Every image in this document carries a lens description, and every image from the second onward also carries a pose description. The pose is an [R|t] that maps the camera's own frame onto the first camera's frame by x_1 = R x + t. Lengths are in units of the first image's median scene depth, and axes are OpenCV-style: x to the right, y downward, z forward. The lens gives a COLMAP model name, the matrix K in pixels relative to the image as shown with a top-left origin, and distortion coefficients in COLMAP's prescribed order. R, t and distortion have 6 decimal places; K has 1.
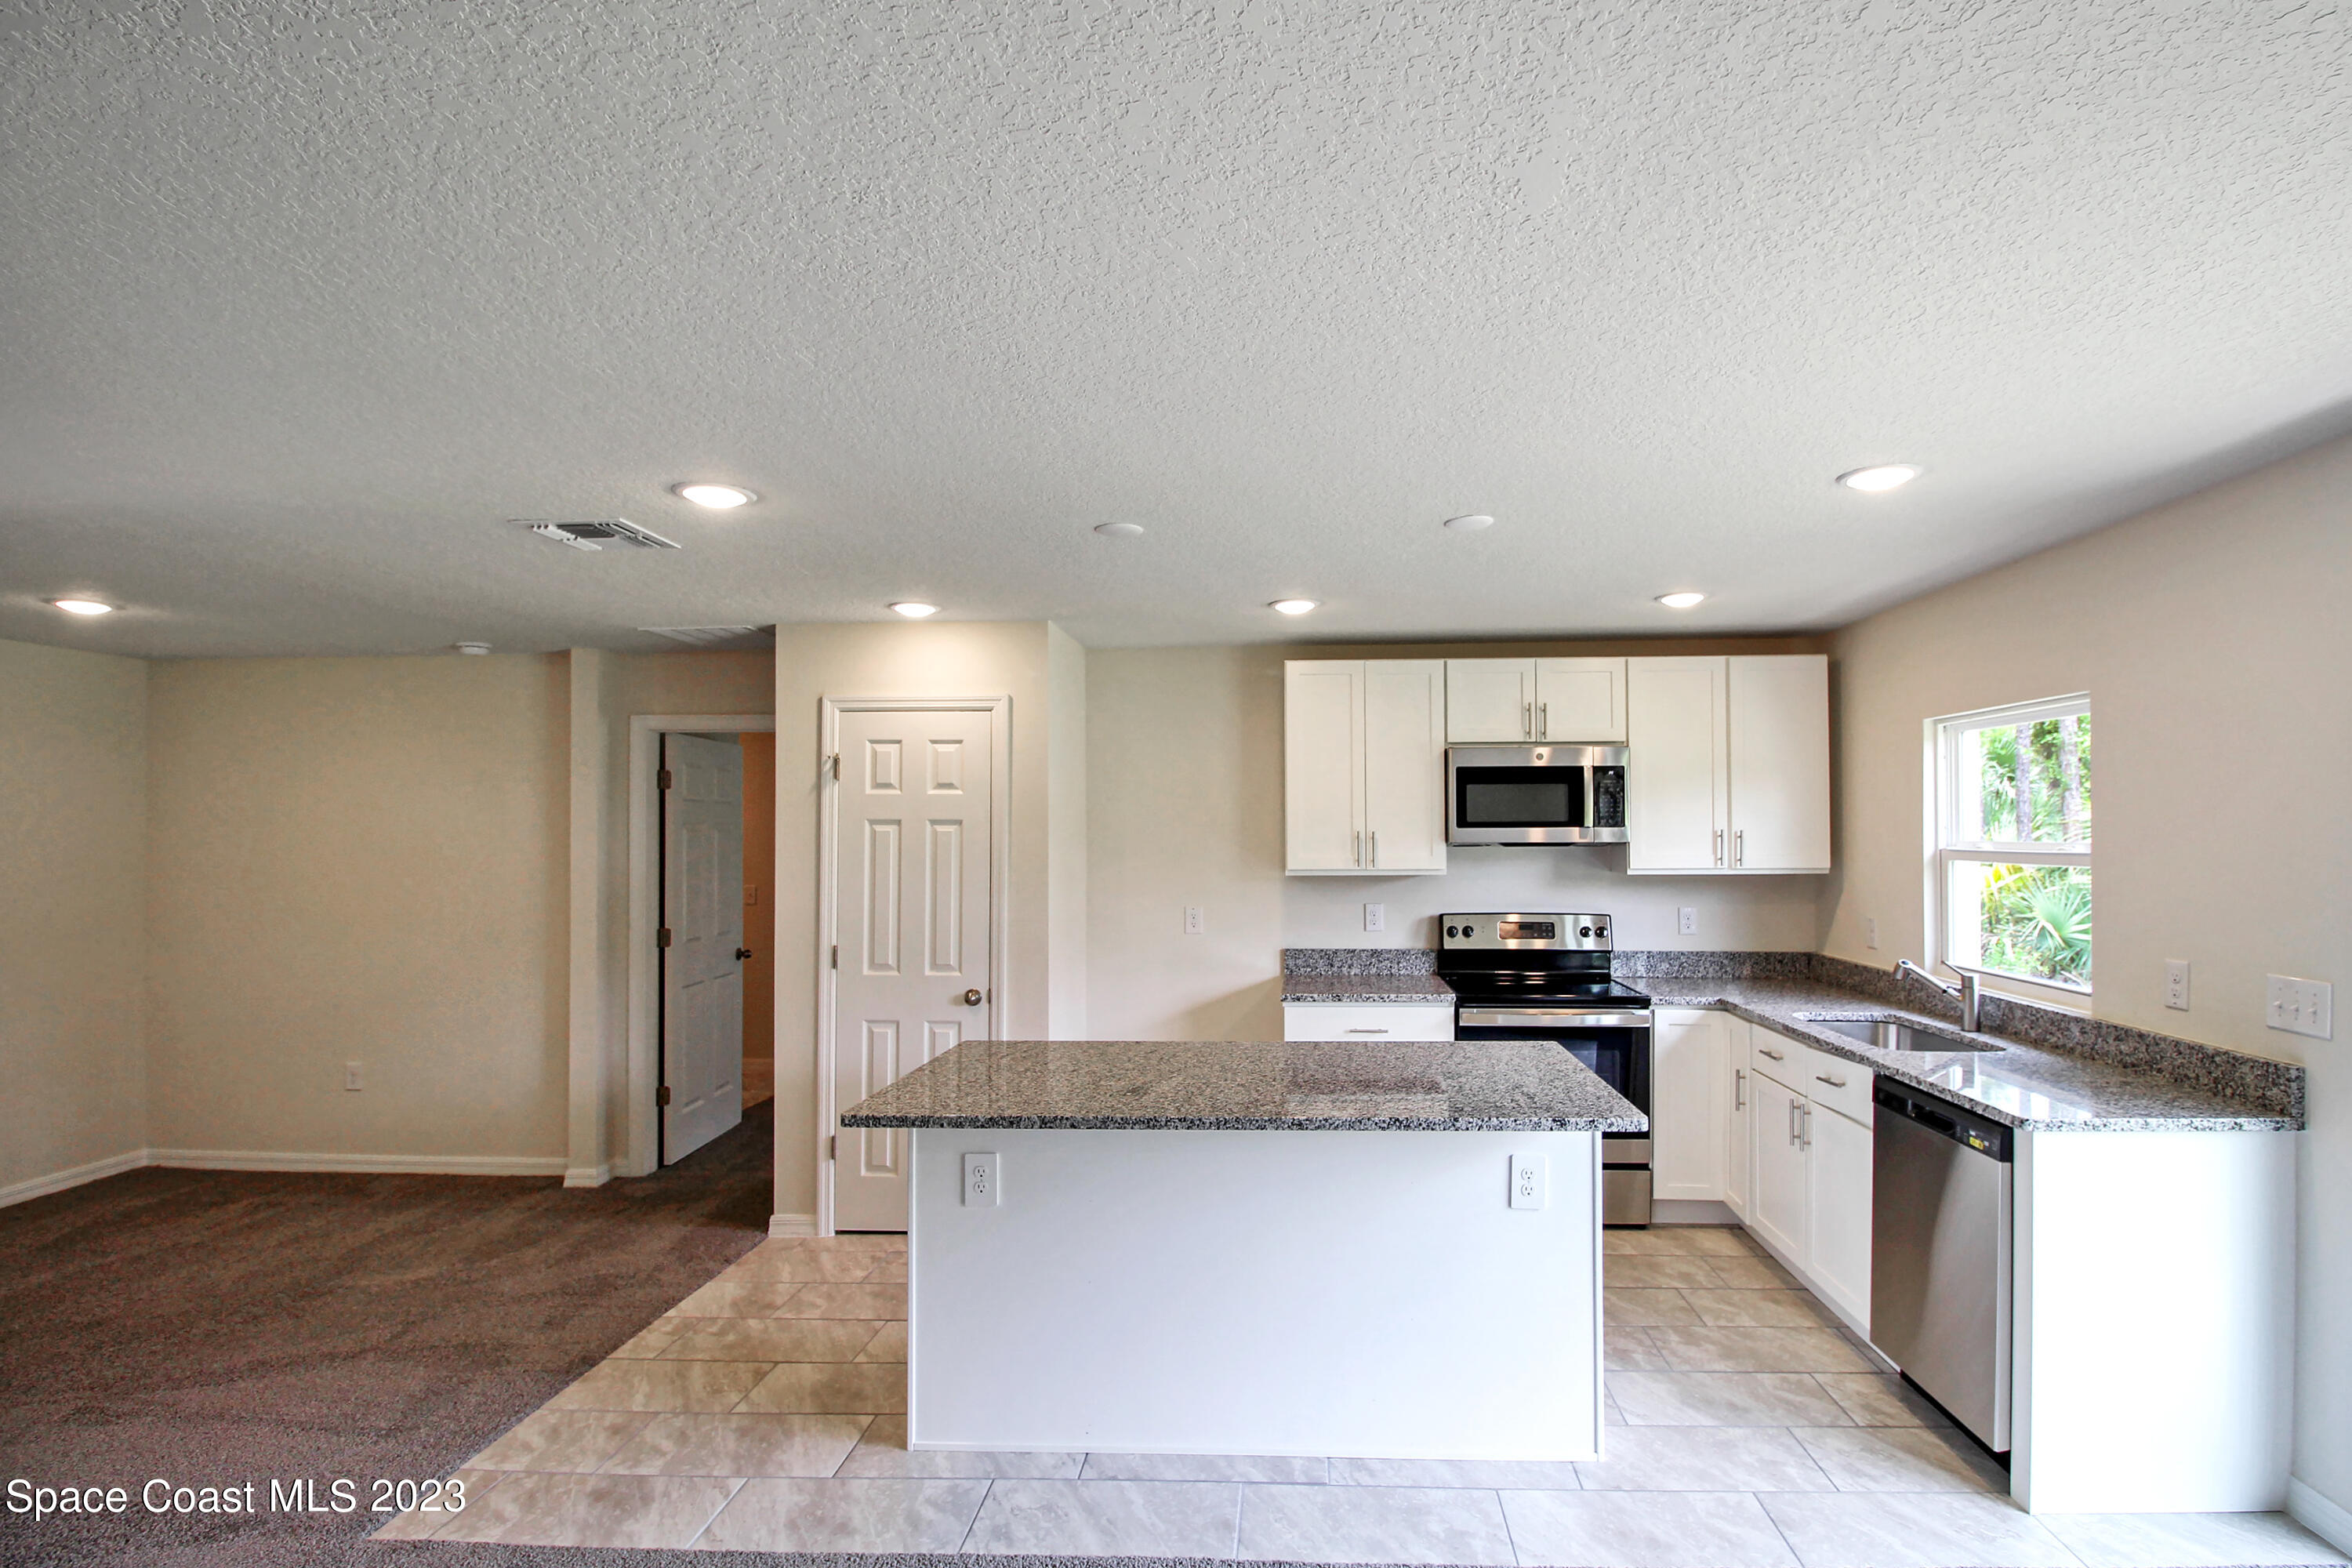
lens RADIAL K [[1173.6, 0, 1187.3], [0, 1173.6, 768.9], [0, 0, 1]] dist [-0.011110, -0.001417]
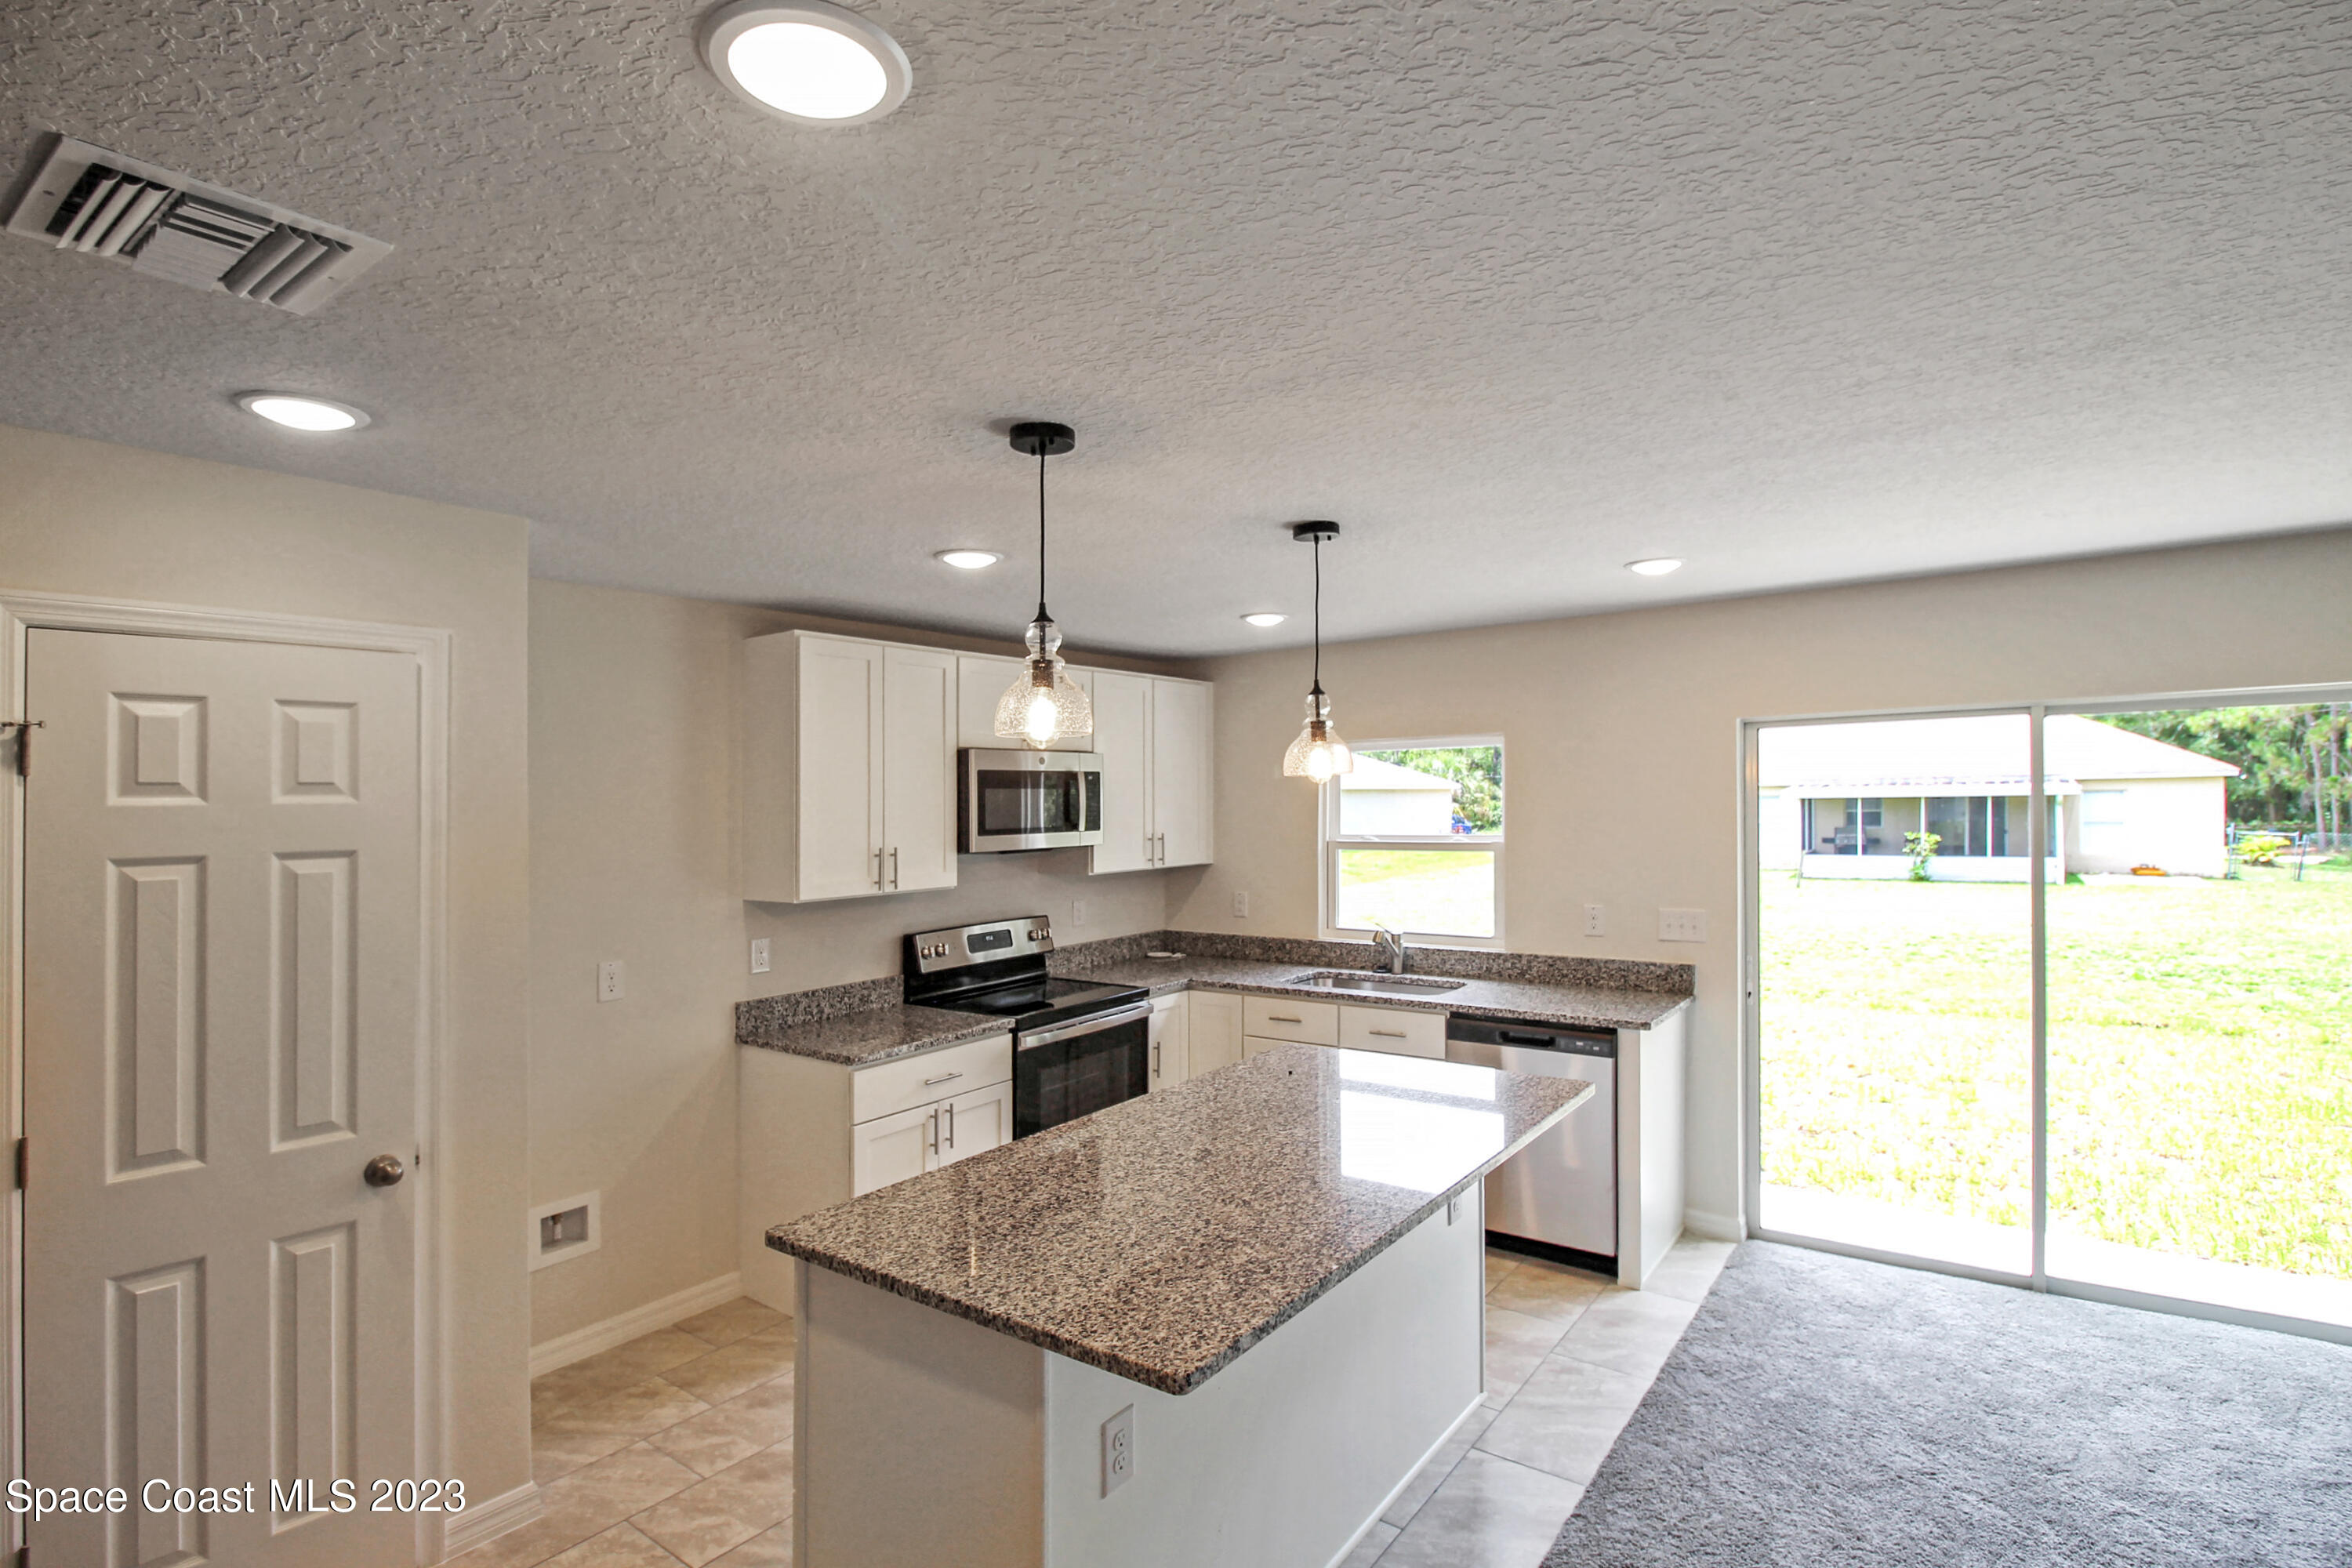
lens RADIAL K [[1112.7, 0, 1176.0], [0, 1112.7, 784.0], [0, 0, 1]] dist [-0.002613, -0.000792]
pose [[0.542997, 0.008042, 0.839696, -0.425395], [-0.017052, 0.999854, 0.001451, 0.005364], [-0.839562, -0.015106, 0.543054, 0.404625]]
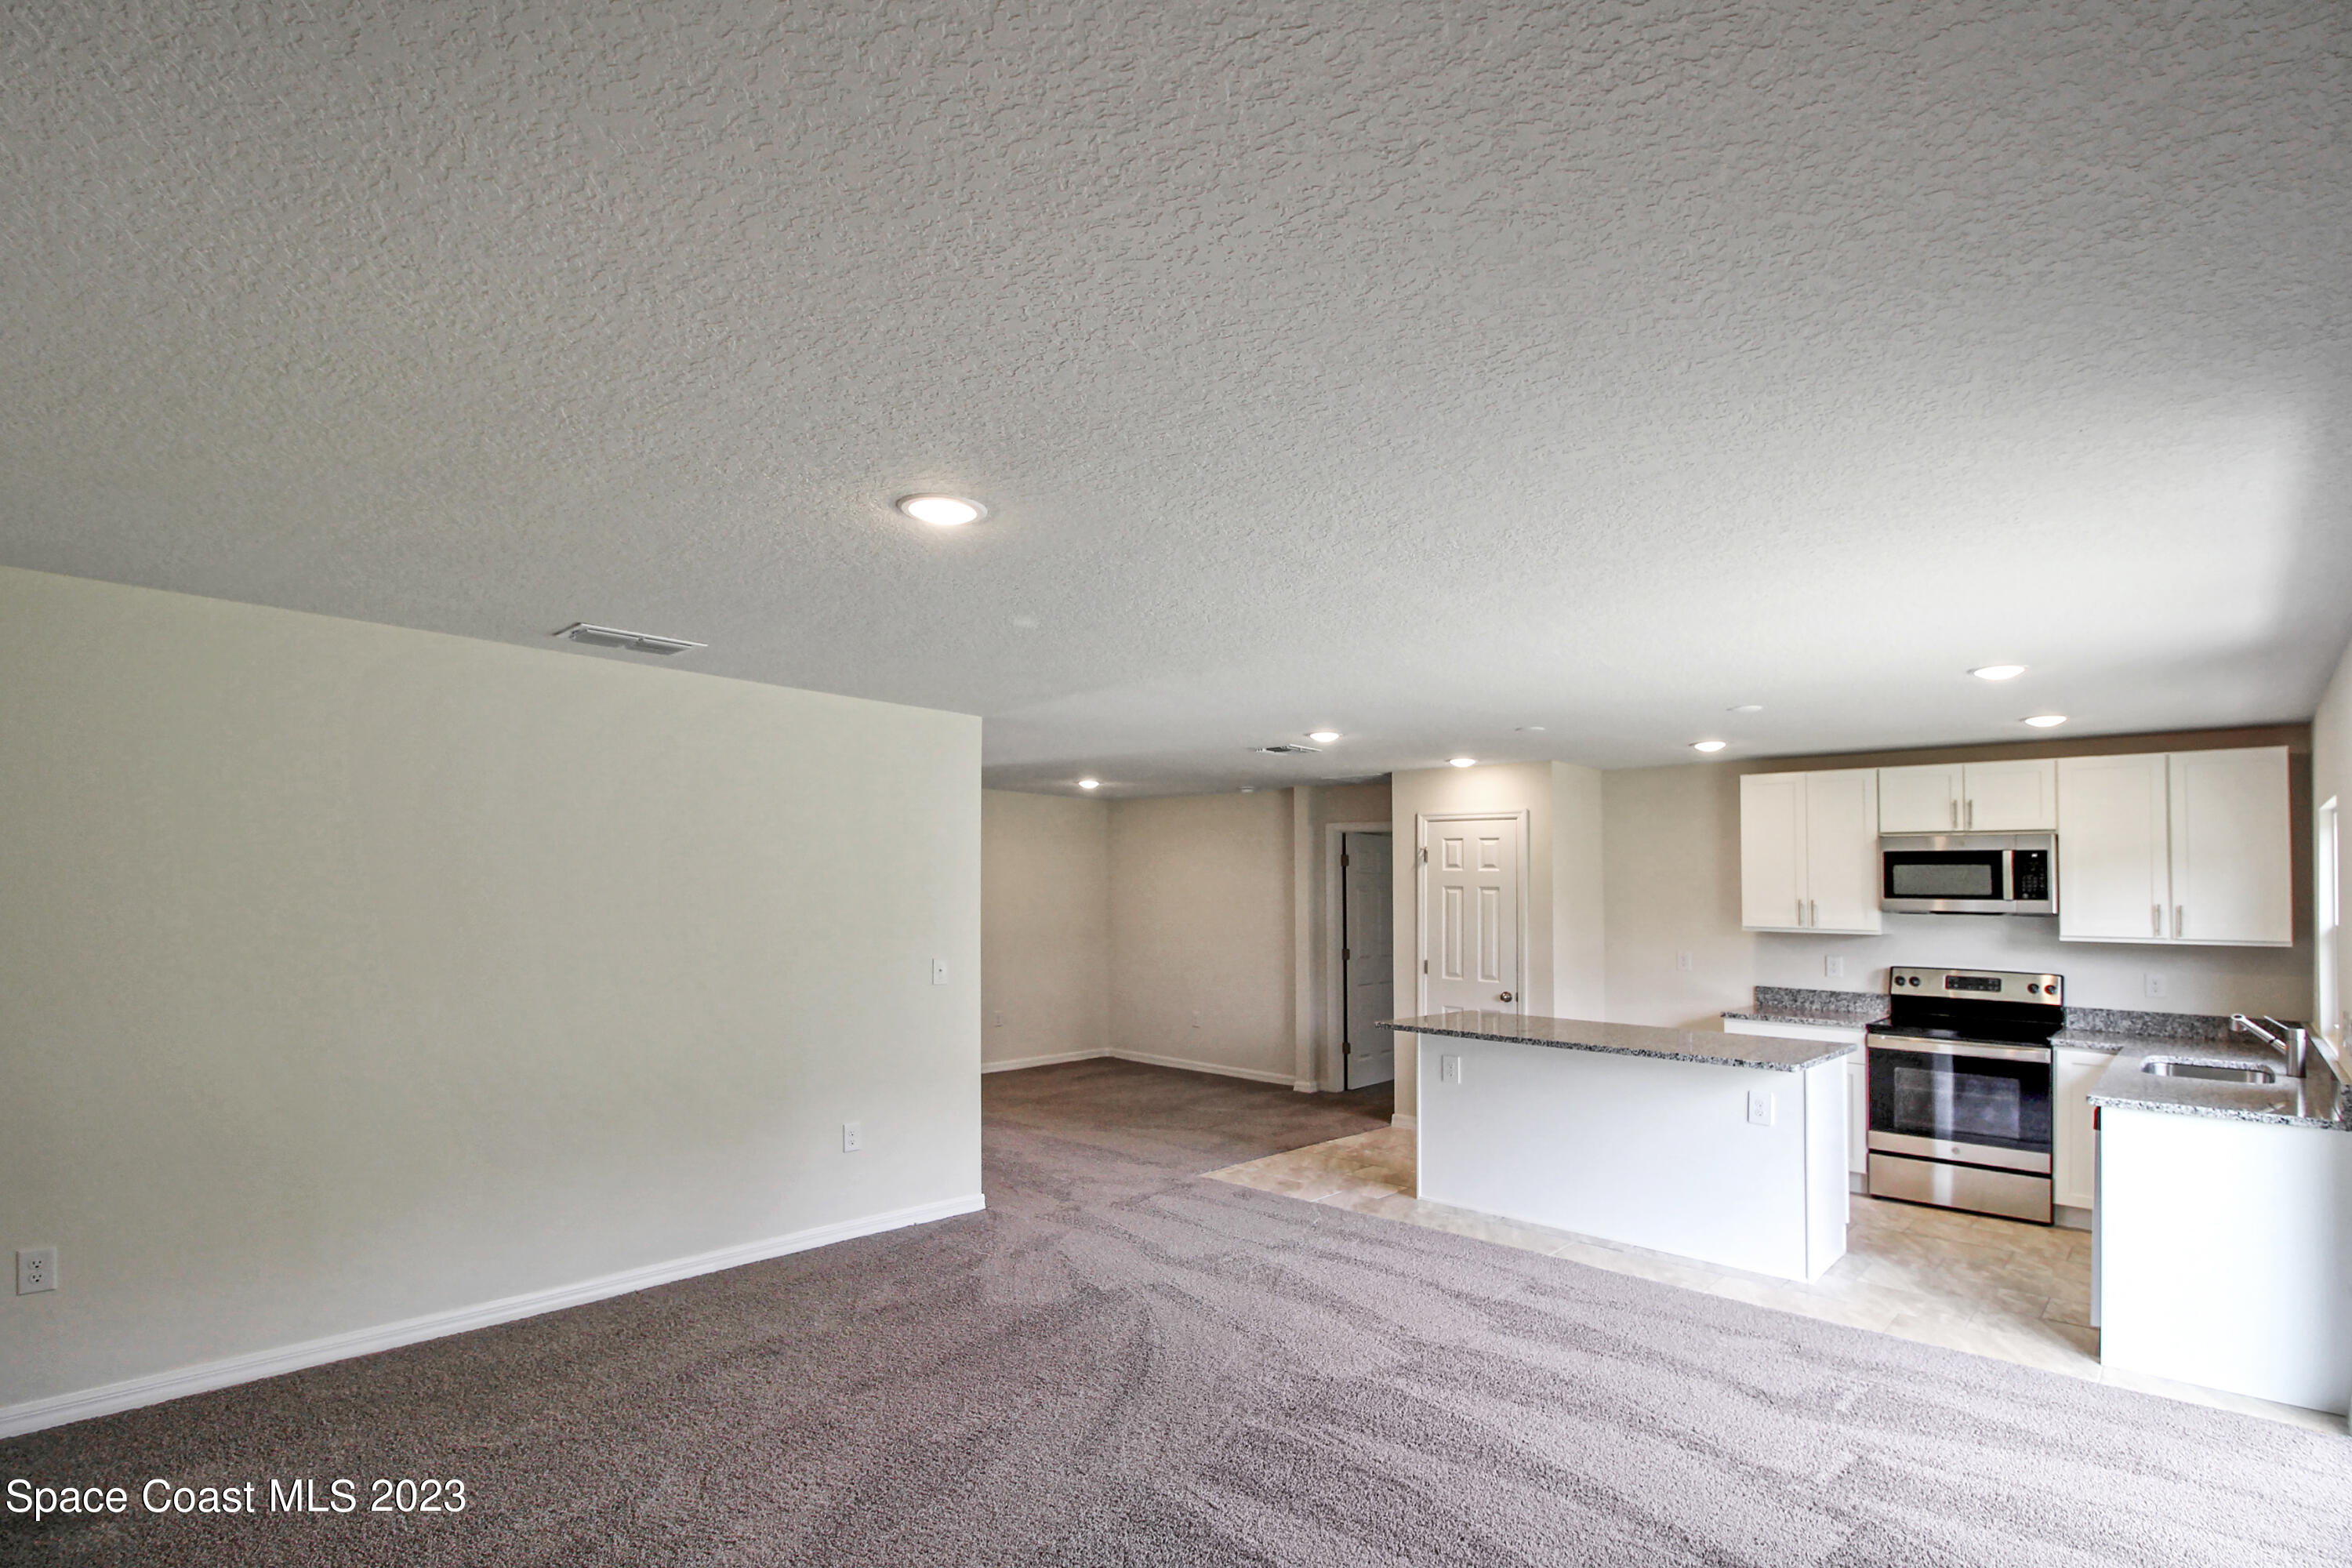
lens RADIAL K [[1121.0, 0, 1161.7], [0, 1121.0, 810.5], [0, 0, 1]] dist [-0.000323, -0.000271]
pose [[0.790897, -0.027355, -0.611338, 0.361178], [0.013592, 0.999539, -0.027141, -0.024458], [0.611798, 0.013157, 0.790904, -0.476340]]
